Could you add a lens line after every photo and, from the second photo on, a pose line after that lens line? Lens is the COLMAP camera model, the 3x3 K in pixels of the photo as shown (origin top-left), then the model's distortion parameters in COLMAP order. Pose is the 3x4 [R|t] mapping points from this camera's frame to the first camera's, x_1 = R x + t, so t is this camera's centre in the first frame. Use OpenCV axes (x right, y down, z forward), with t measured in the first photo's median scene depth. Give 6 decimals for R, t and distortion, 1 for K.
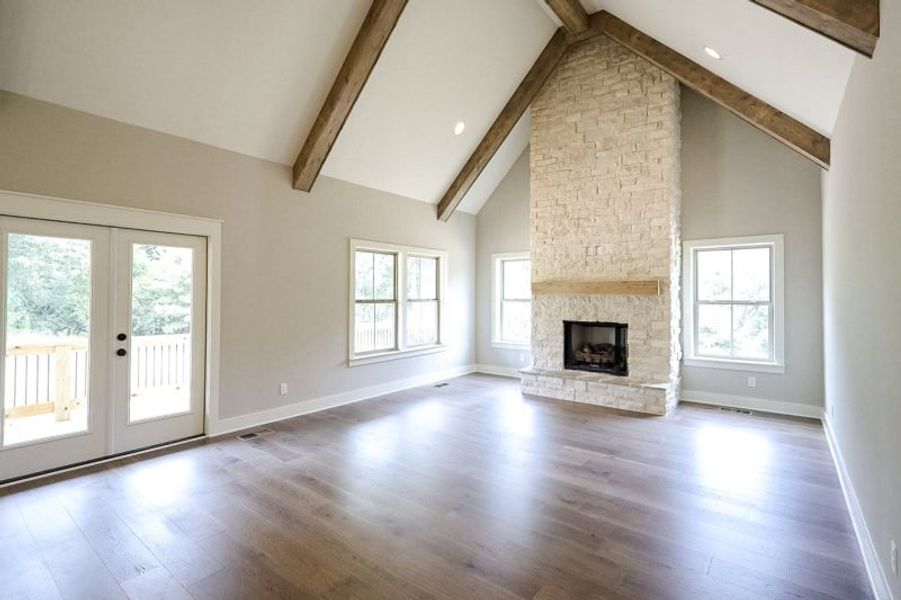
lens RADIAL K [[427.2, 0, 463.4], [0, 427.2, 290.8], [0, 0, 1]] dist [-0.000138, 0.002597]
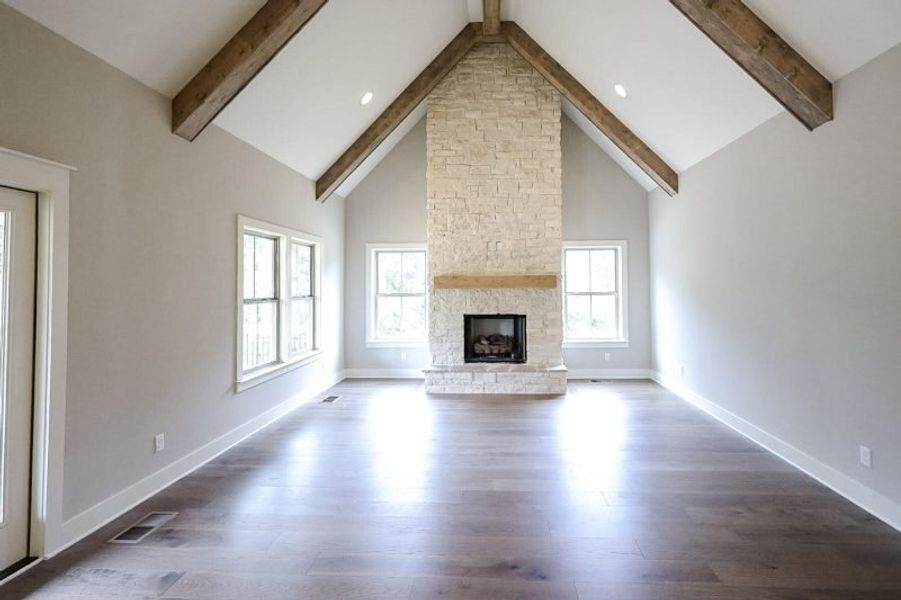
lens RADIAL K [[427.2, 0, 474.4], [0, 427.2, 277.2], [0, 0, 1]] dist [-0.000138, 0.002597]
pose [[0.823821, 0.002324, 0.566845, -0.341631], [0.003796, 0.999947, -0.009616, -0.008430], [-0.566838, 0.010073, 0.823768, 0.176397]]
